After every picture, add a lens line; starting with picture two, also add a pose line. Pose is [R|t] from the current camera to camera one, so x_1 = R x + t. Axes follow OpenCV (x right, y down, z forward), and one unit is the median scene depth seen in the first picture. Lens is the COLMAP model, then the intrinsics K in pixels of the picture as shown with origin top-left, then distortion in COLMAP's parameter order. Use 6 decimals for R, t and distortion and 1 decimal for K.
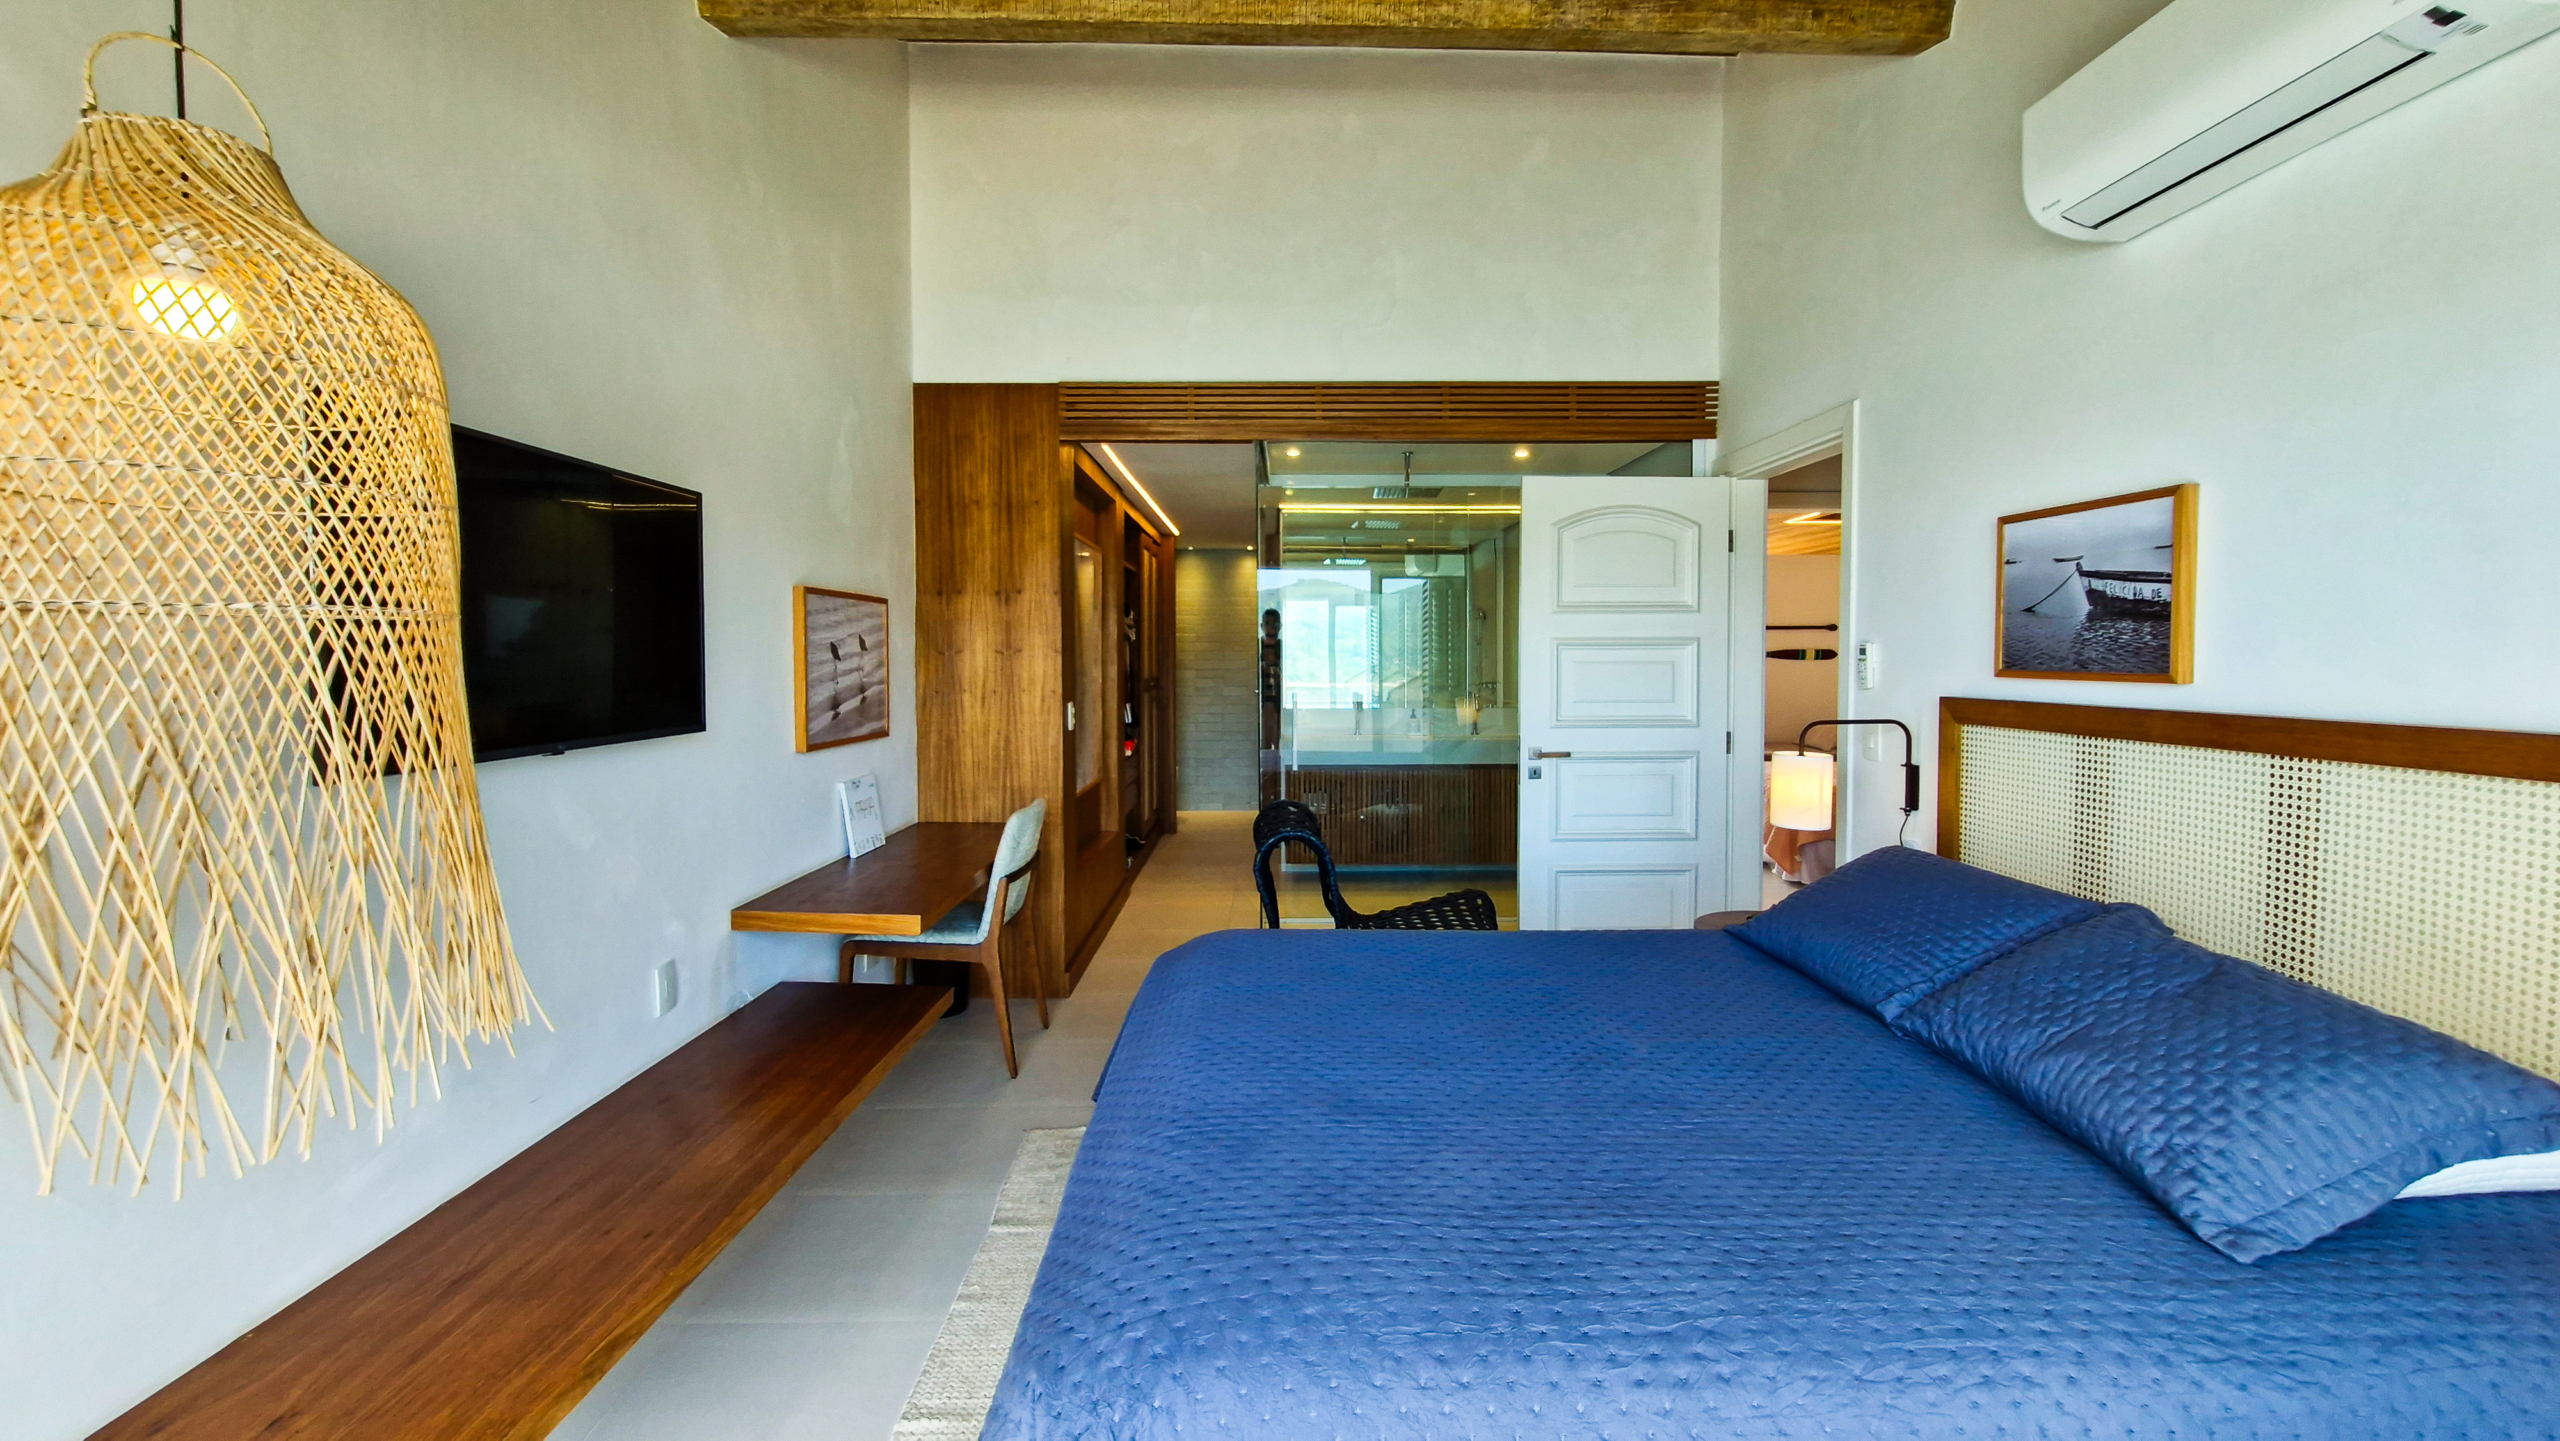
lens RADIAL K [[1014.0, 0, 1269.9], [0, 1014.0, 705.4], [0, 0, 1]] dist [0.008232, -0.002077]
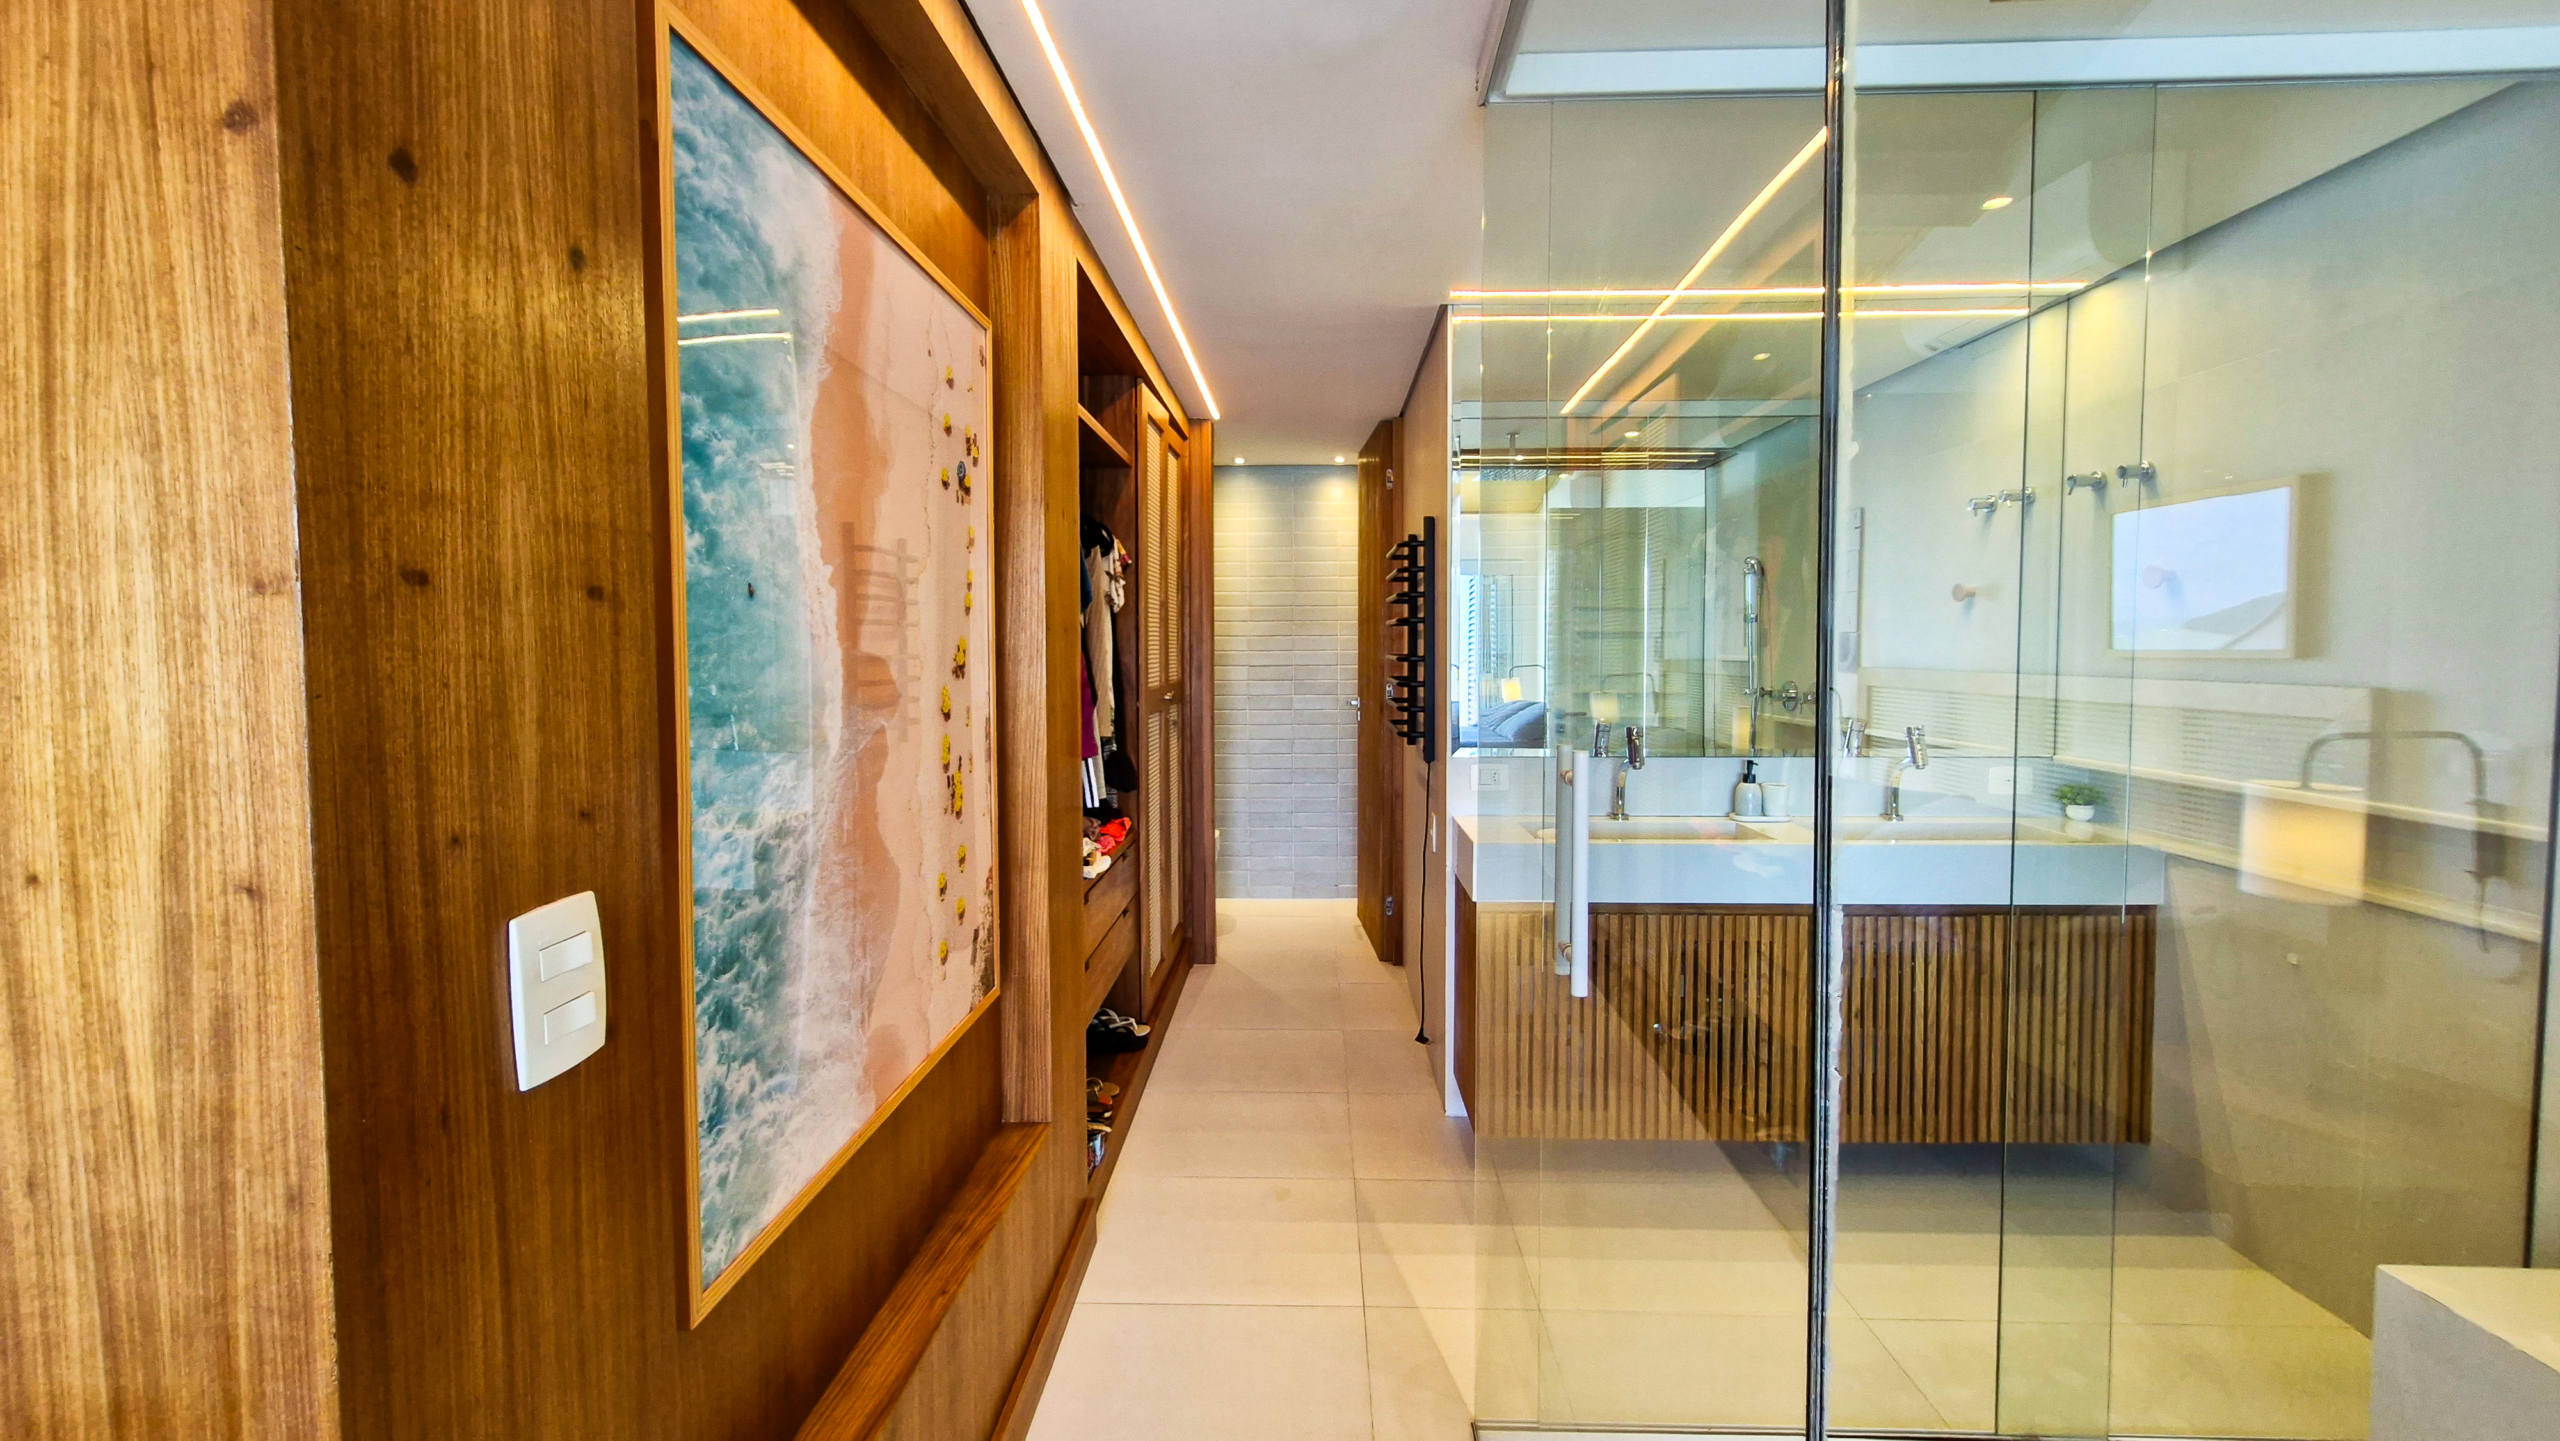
lens RADIAL K [[1014.0, 0, 1294.5], [0, 1014.0, 695.0], [0, 0, 1]] dist [0.008232, -0.002077]
pose [[0.999868, -0.000471, -0.016246, -0.037292], [0.000471, 1.000000, -0.000027, -0.018542], [0.016246, 0.000019, 0.999868, 0.421089]]
